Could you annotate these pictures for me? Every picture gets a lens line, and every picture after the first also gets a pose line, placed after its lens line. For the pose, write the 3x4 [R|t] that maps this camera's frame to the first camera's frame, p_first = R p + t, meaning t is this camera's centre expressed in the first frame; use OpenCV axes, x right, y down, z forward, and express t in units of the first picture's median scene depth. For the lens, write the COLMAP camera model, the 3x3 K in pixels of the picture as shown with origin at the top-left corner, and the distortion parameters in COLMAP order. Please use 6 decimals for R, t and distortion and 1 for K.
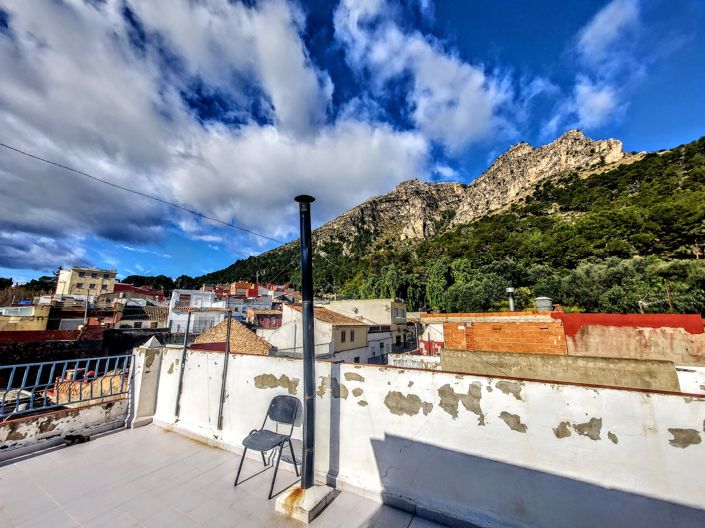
lens RADIAL K [[278.8, 0, 354.6], [0, 278.8, 264.7], [0, 0, 1]] dist [0.007677, -0.002758]
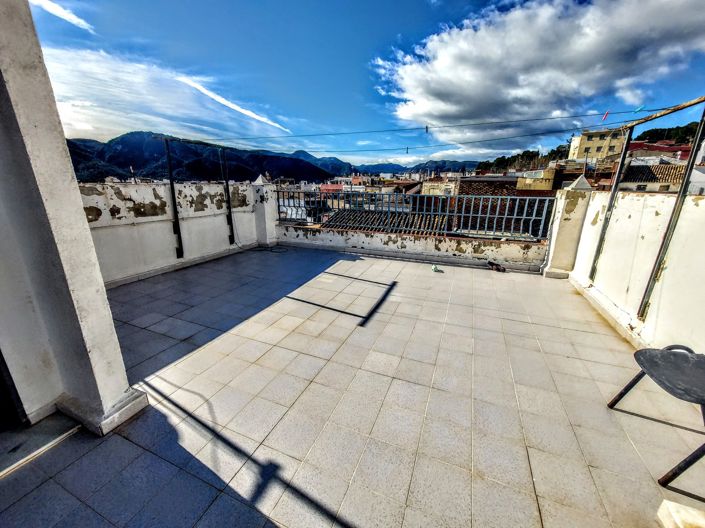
lens RADIAL K [[278.8, 0, 353.4], [0, 278.8, 261.4], [0, 0, 1]] dist [0.007677, -0.002758]
pose [[0.113329, 0.264013, -0.957838, -0.009365], [0.183694, 0.941861, 0.281343, 0.163416], [0.976429, -0.207833, 0.058243, 0.338015]]
